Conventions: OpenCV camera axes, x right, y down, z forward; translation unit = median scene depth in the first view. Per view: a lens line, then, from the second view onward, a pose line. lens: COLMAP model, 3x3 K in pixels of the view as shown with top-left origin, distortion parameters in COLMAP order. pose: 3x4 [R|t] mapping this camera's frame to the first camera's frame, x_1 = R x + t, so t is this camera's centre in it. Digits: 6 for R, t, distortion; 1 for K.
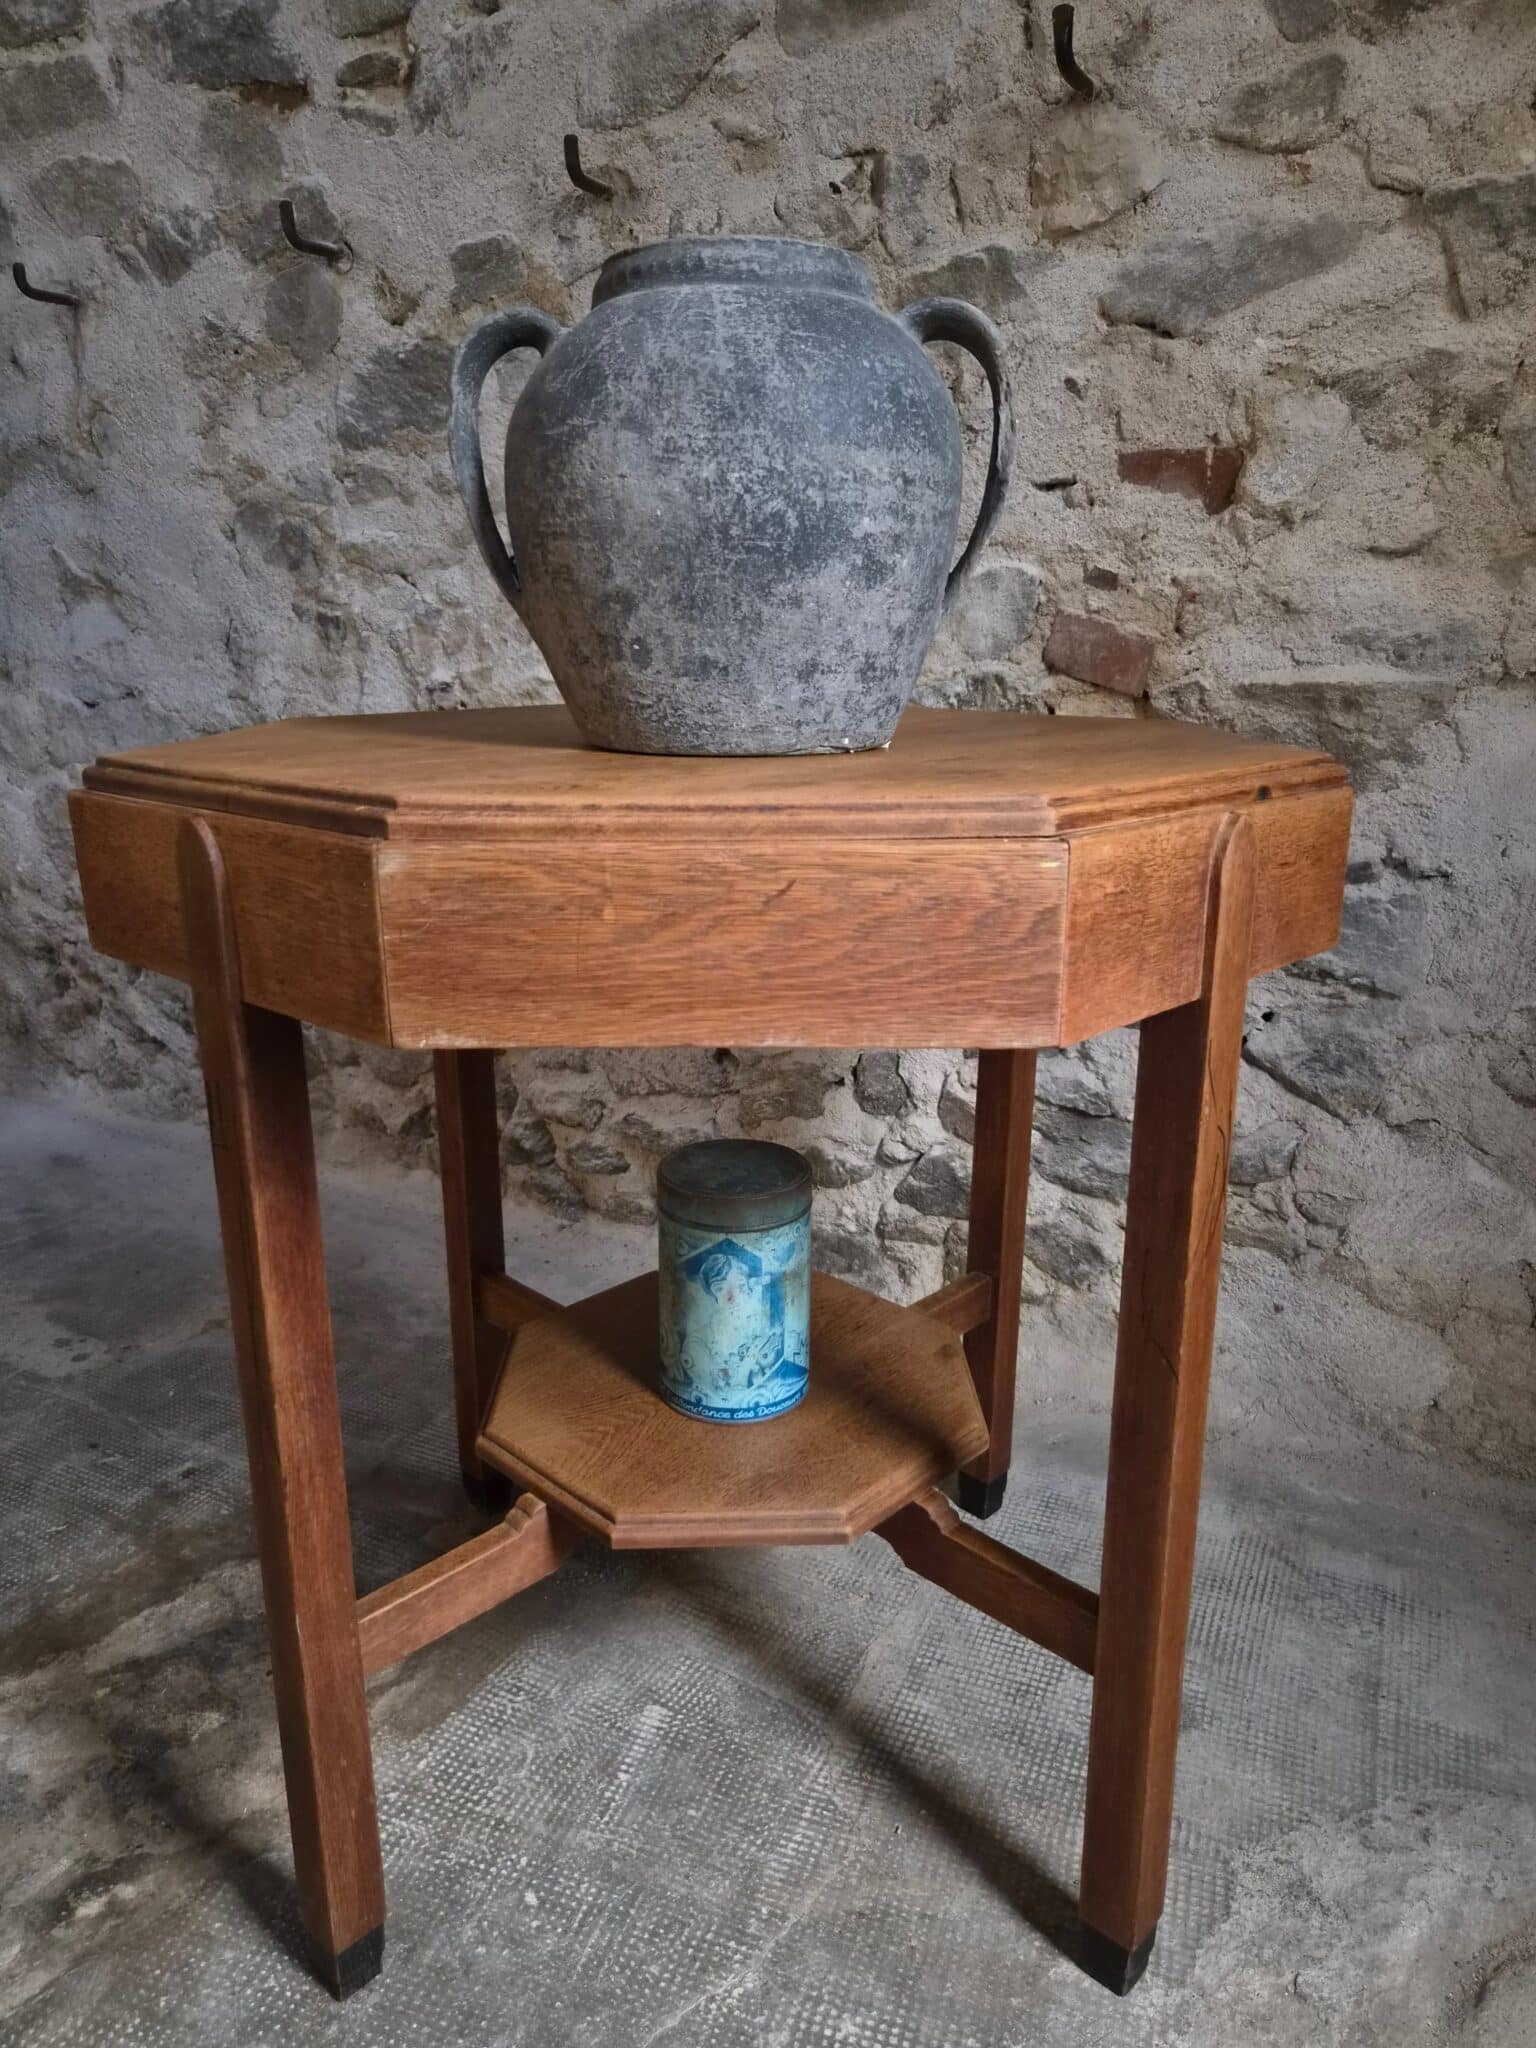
lens RADIAL K [[1422.1, 0, 760.0], [0, 1422.1, 1025.2], [0, 0, 1]] dist [0.062947, -0.050613]
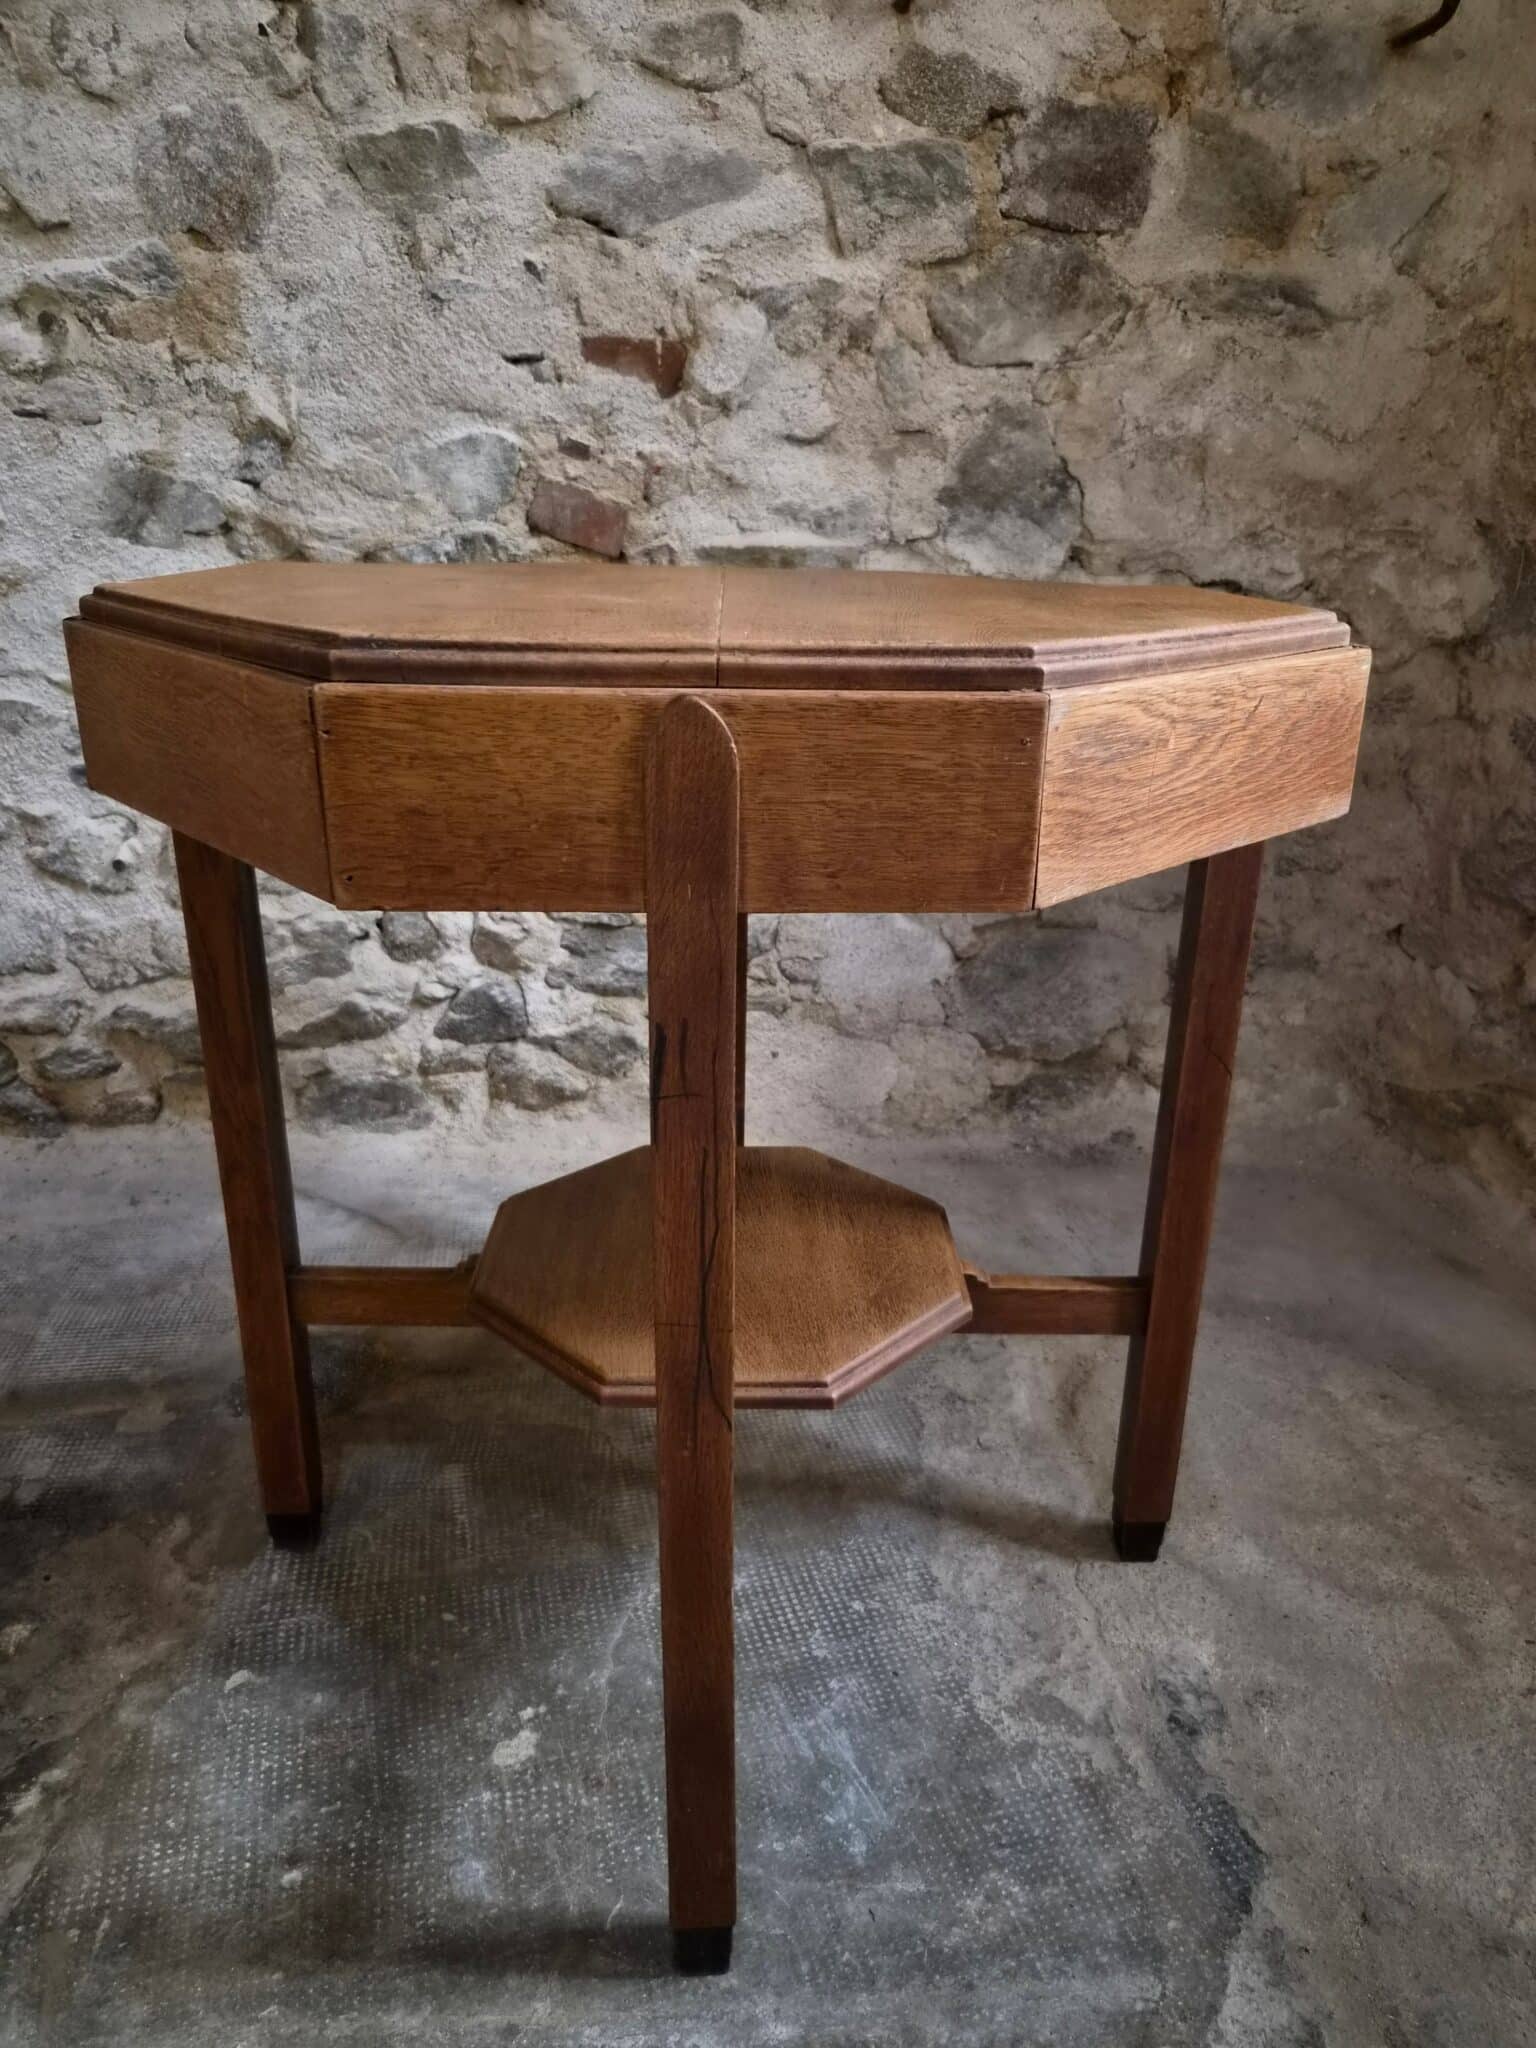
lens RADIAL K [[1408.5, 0, 789.0], [0, 1408.5, 1043.0], [0, 0, 1]] dist [0.057041, -0.042510]
pose [[0.821213, -0.177084, 0.542448, -0.322051], [0.131856, 0.983789, 0.121545, 0.038809], [-0.555178, -0.028290, 0.831250, -0.049265]]
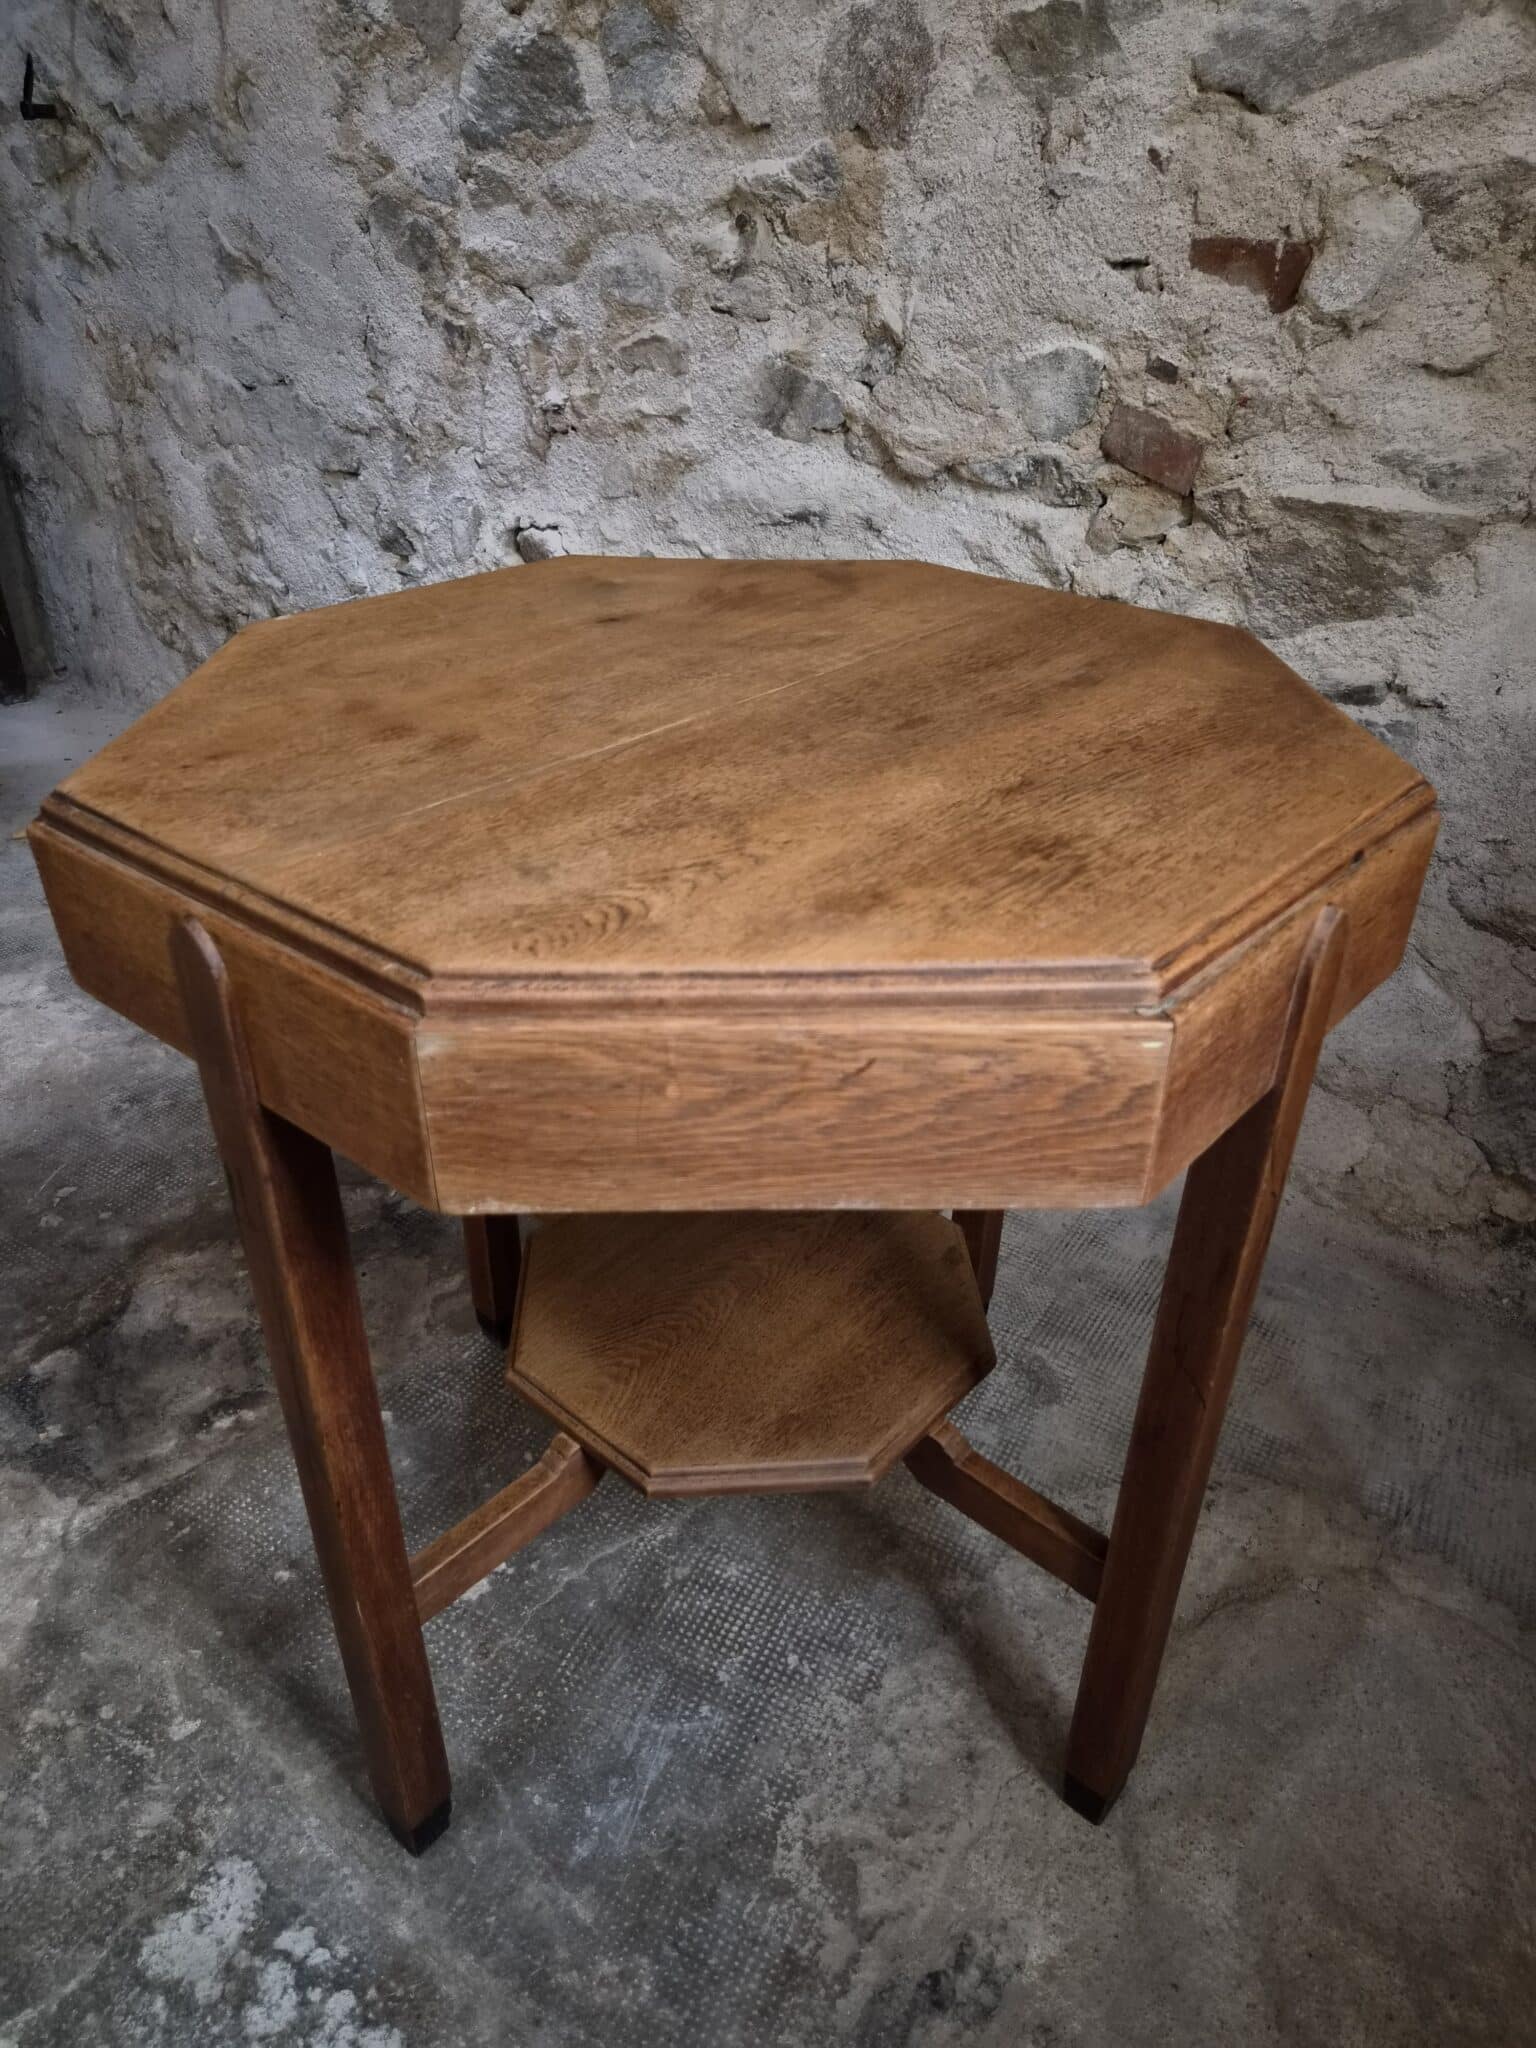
lens RADIAL K [[1377.5, 0, 771.8], [0, 1377.5, 1029.1], [0, 0, 1]] dist [0.070019, -0.052334]
pose [[0.989185, 0.100224, -0.107088, 0.119322], [-0.069028, 0.962317, 0.263023, -0.106413], [0.129414, -0.252787, 0.958828, -0.095678]]
